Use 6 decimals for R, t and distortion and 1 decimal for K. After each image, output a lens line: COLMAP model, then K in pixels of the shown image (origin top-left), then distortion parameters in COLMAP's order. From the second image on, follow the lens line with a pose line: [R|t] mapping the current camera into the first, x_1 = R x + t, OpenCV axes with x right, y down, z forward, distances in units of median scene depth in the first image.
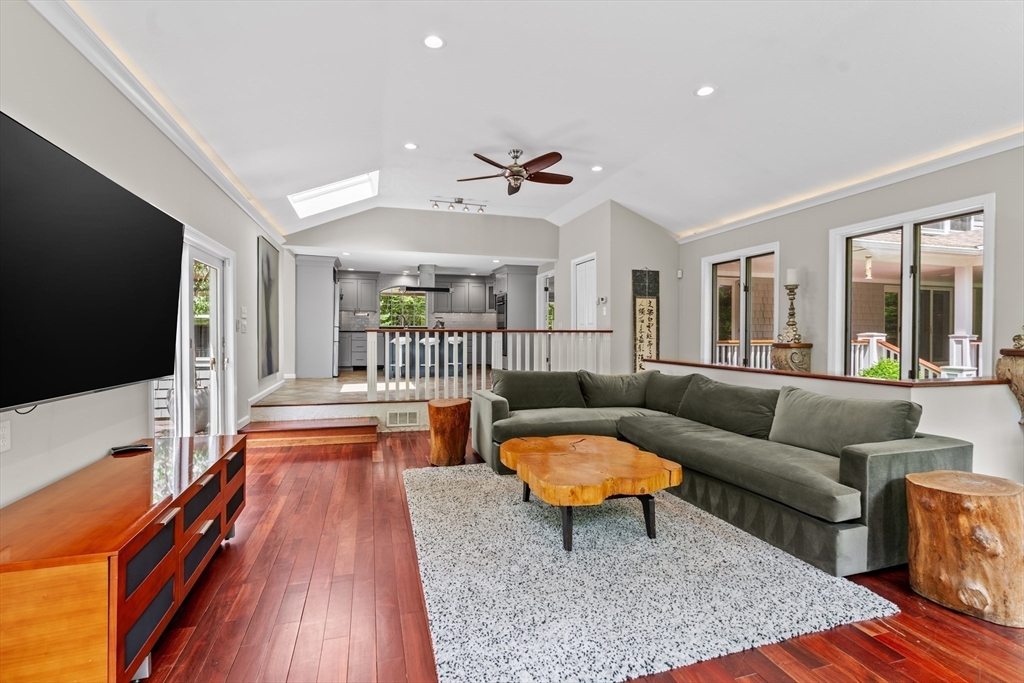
lens RADIAL K [[461.0, 0, 508.7], [0, 461.0, 330.9], [0, 0, 1]] dist [-0.022611, 0.010519]
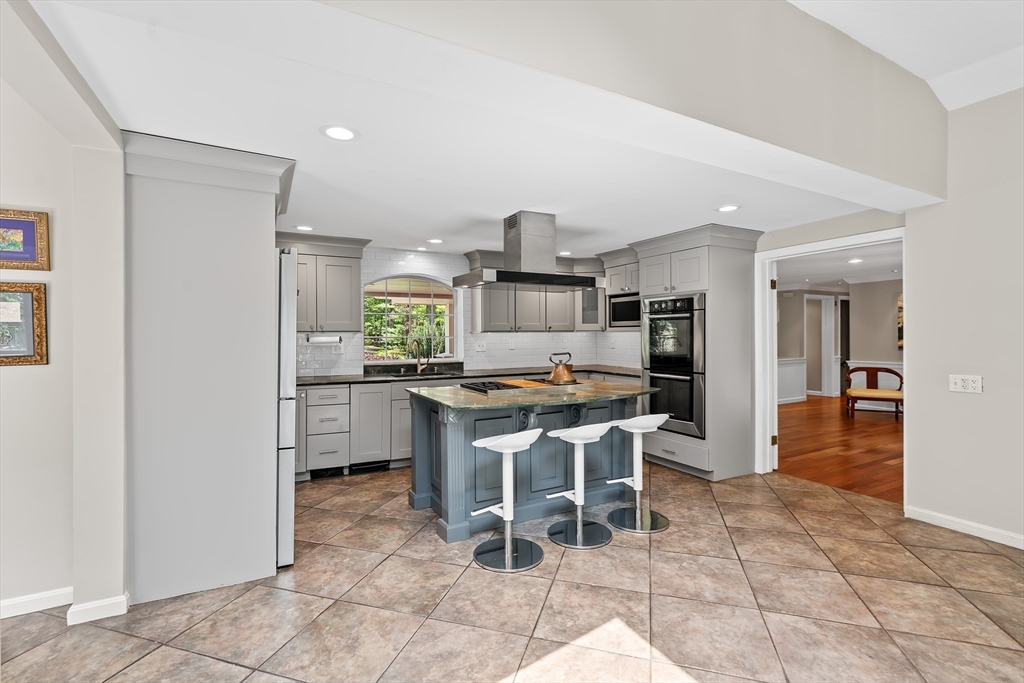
lens RADIAL K [[461.0, 0, 508.7], [0, 461.0, 330.9], [0, 0, 1]] dist [-0.022611, 0.010519]
pose [[0.981696, -0.006350, 0.190349, -0.259227], [0.006184, 0.999980, 0.001467, -0.046897], [-0.190354, -0.000263, 0.981715, 0.607058]]
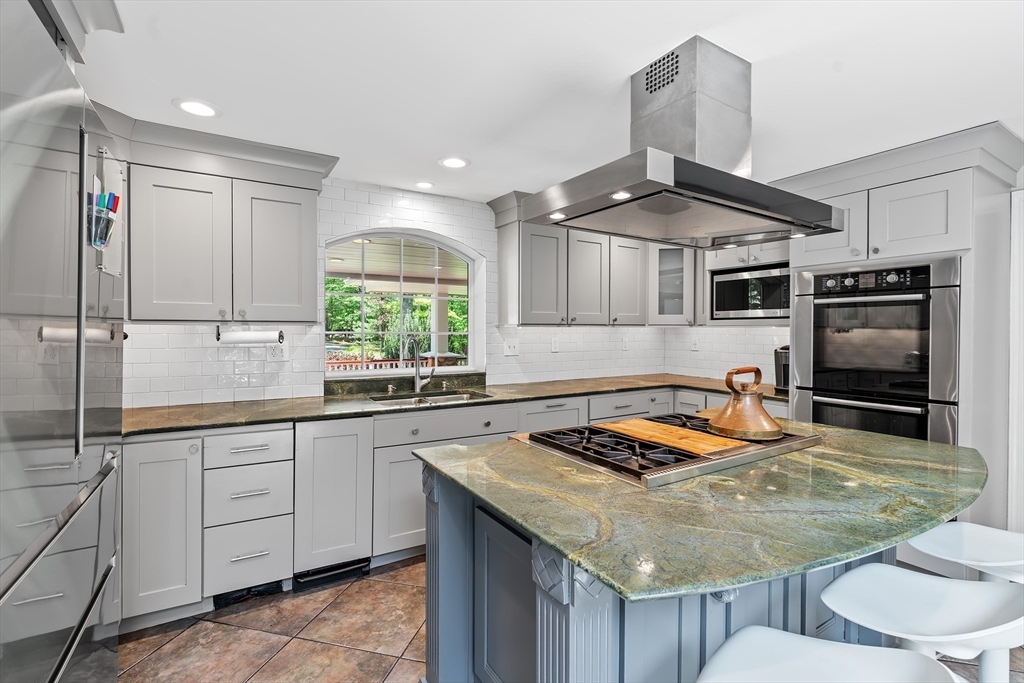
lens RADIAL K [[461.0, 0, 508.7], [0, 461.0, 330.9], [0, 0, 1]] dist [-0.022611, 0.010519]
pose [[0.969192, -0.001133, 0.246304, -0.277772], [-0.001420, 0.999947, 0.010189, -0.044330], [-0.246303, -0.010225, 0.969139, 0.822125]]
